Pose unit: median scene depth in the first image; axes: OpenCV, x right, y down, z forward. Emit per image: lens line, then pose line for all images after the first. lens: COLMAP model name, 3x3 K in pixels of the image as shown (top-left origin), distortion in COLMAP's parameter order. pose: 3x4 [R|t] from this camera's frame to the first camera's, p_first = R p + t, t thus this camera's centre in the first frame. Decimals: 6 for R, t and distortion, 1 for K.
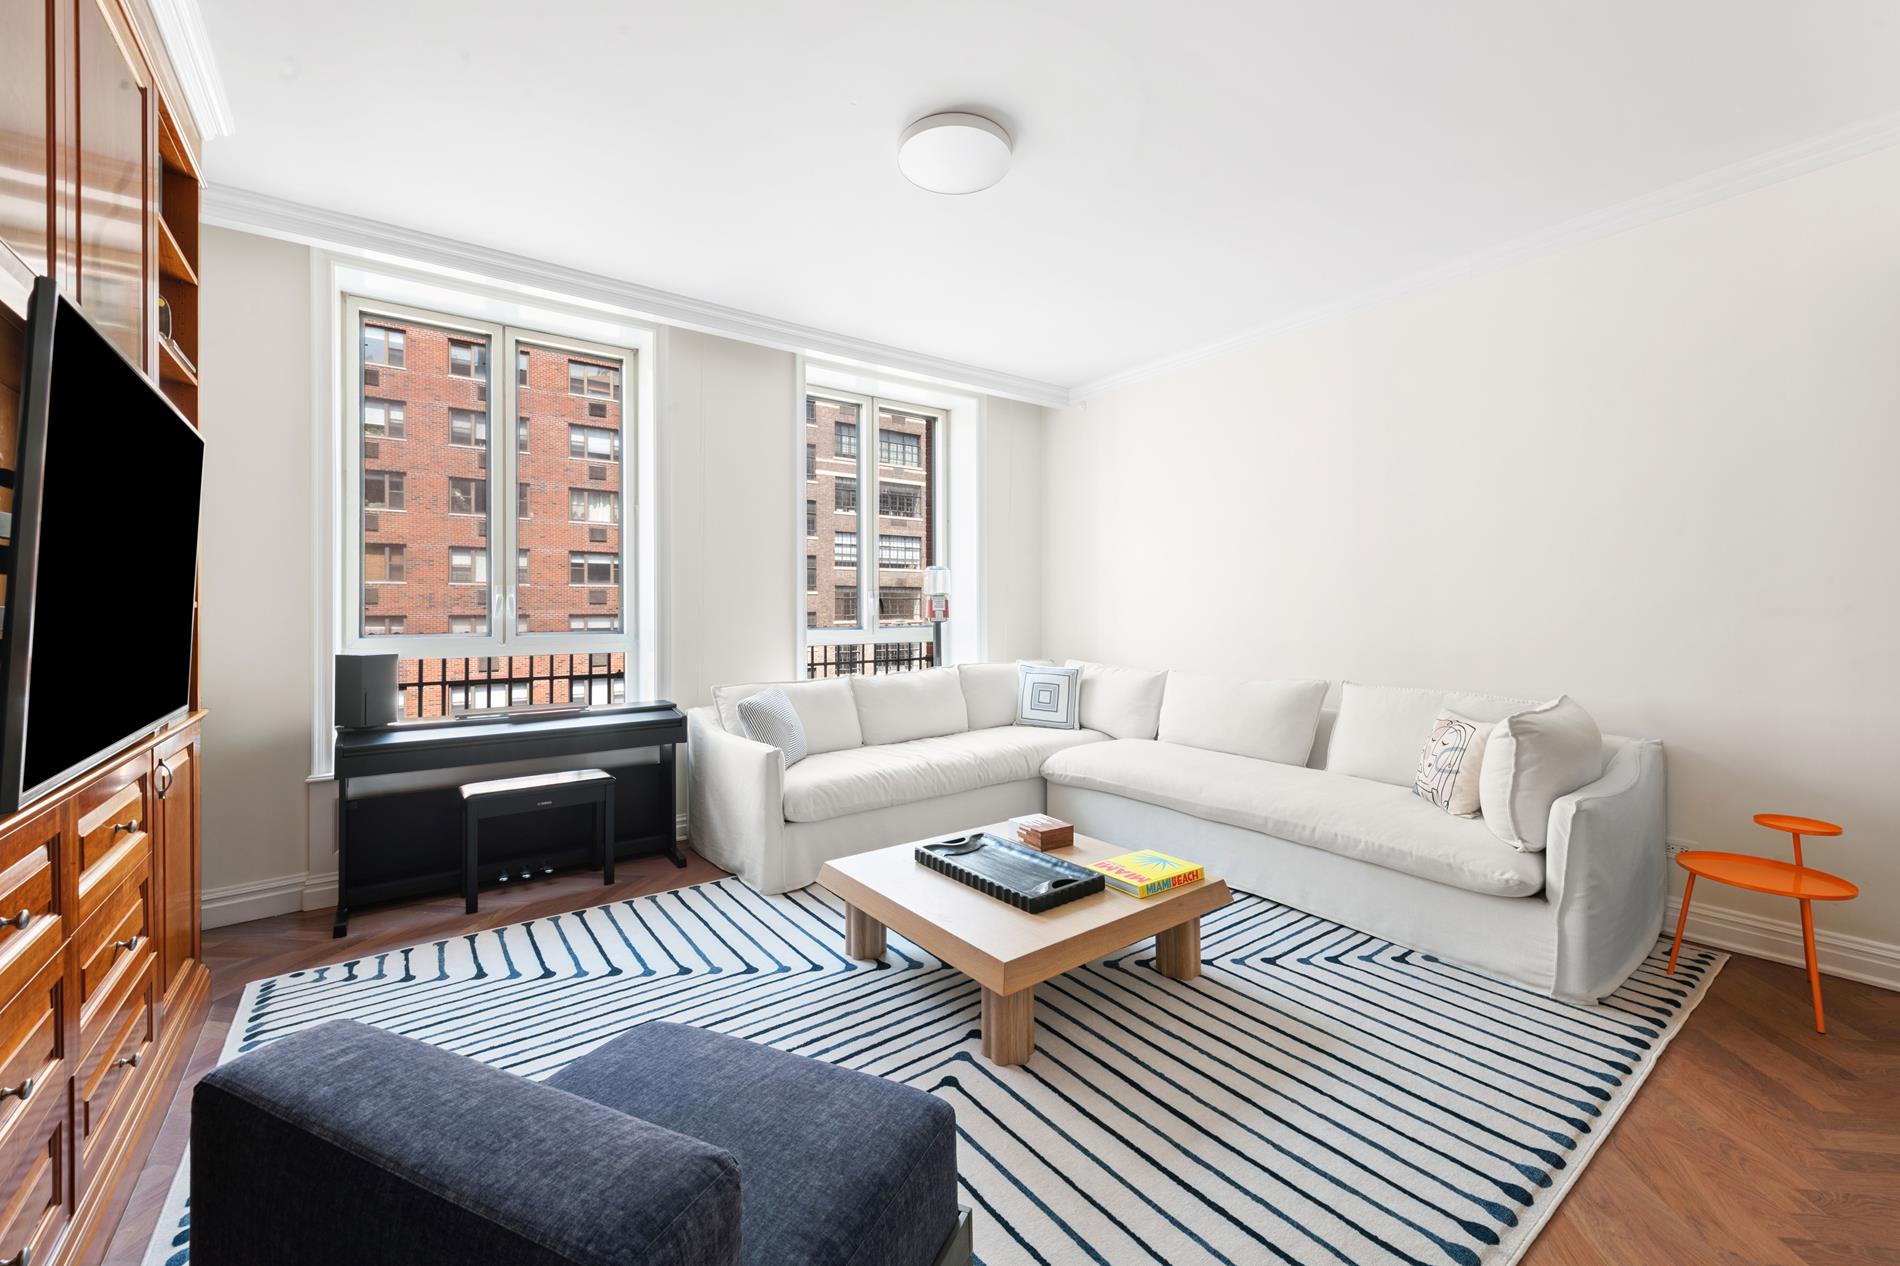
lens RADIAL K [[756.3, 0, 952.8], [0, 756.3, 604.2], [0, 0, 1]] dist [0.011551, 0.000060]
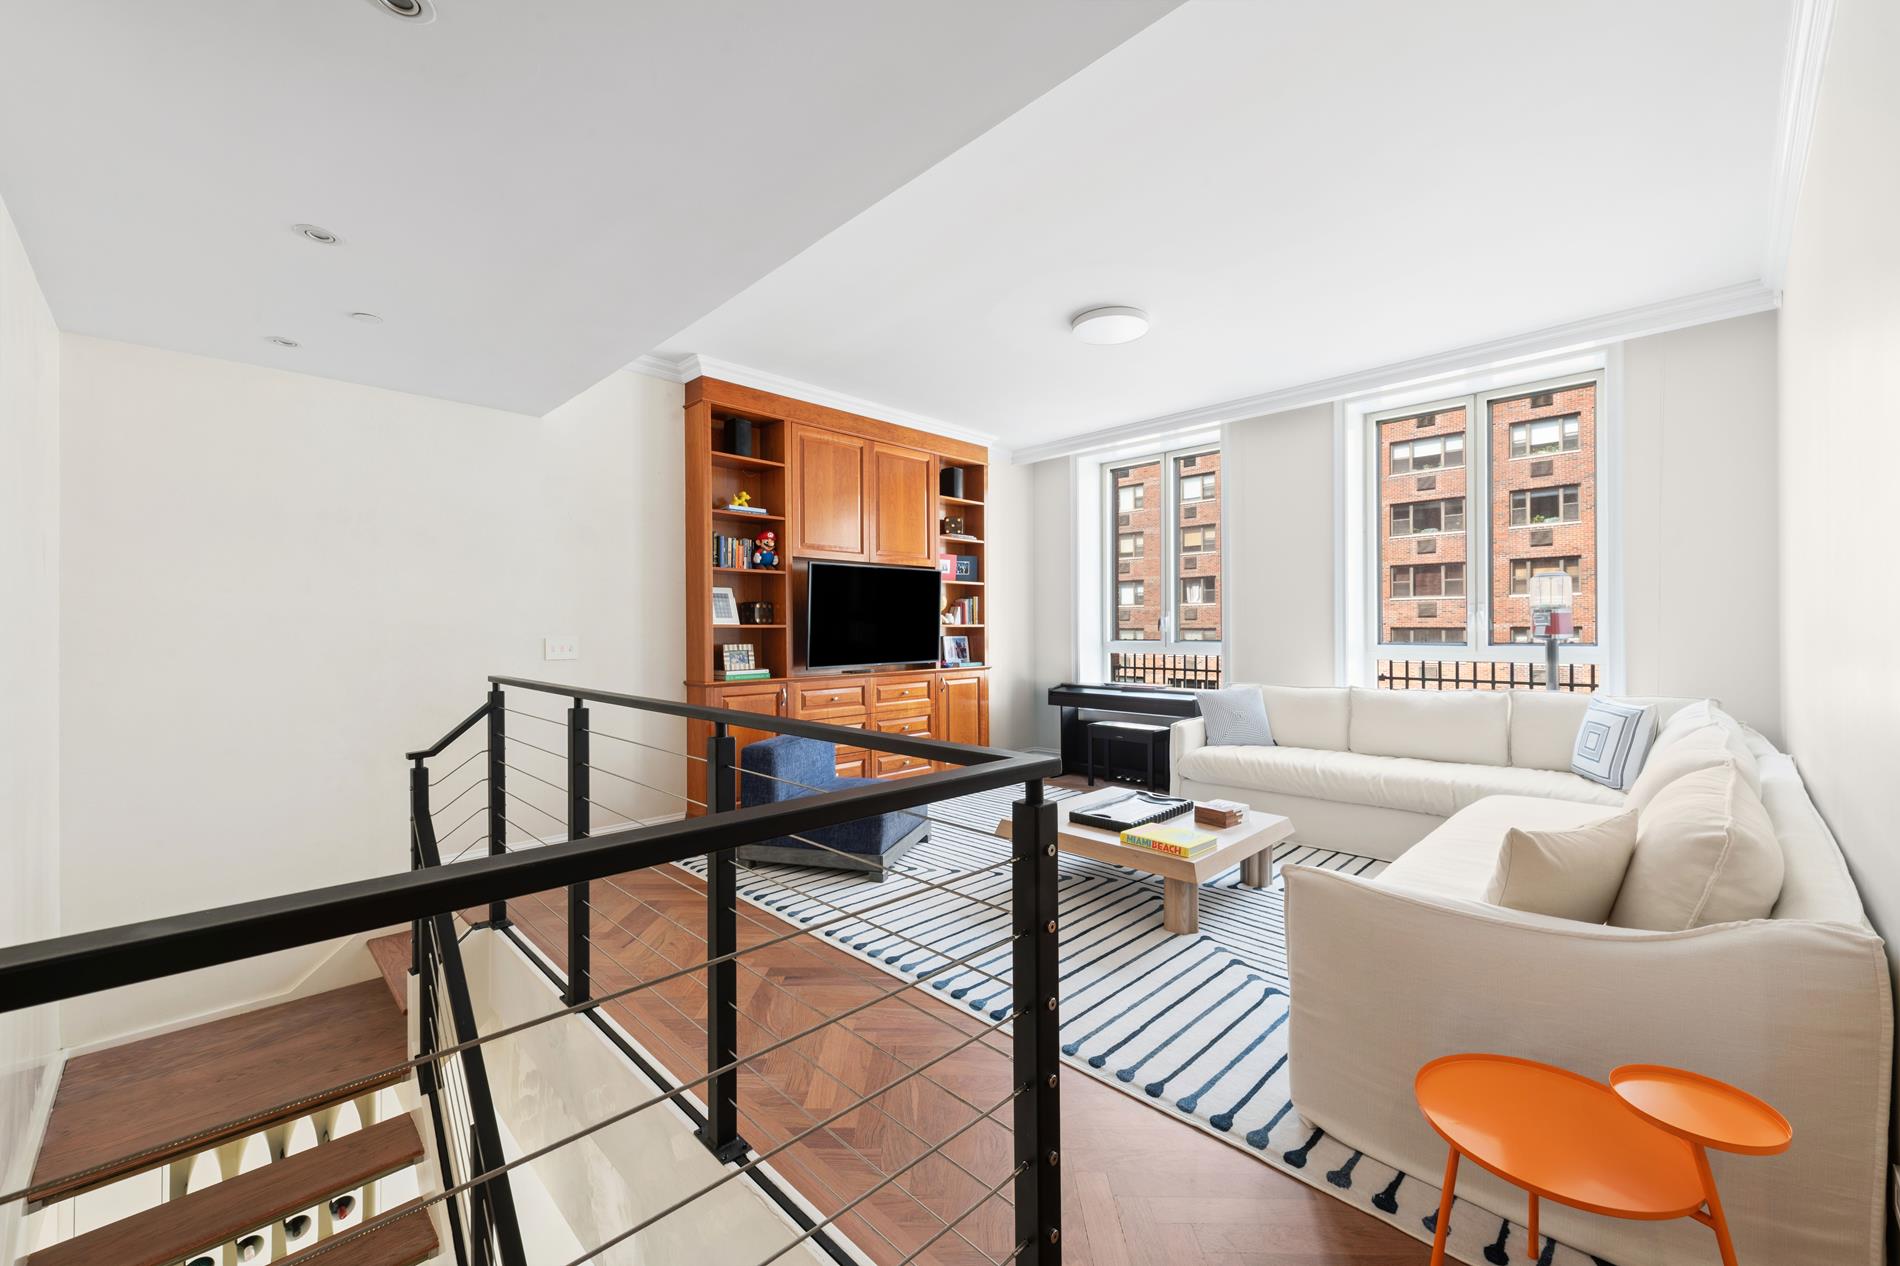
lens RADIAL K [[746.0, 0, 950.0], [0, 746.0, 633.0], [0, 0, 1]] dist [-0.000466, -0.000087]
pose [[0.131320, 0.011799, -0.991270, 0.417167], [0.013678, 0.999812, 0.013713, -0.003154], [0.991246, -0.015359, 0.131134, 0.142063]]
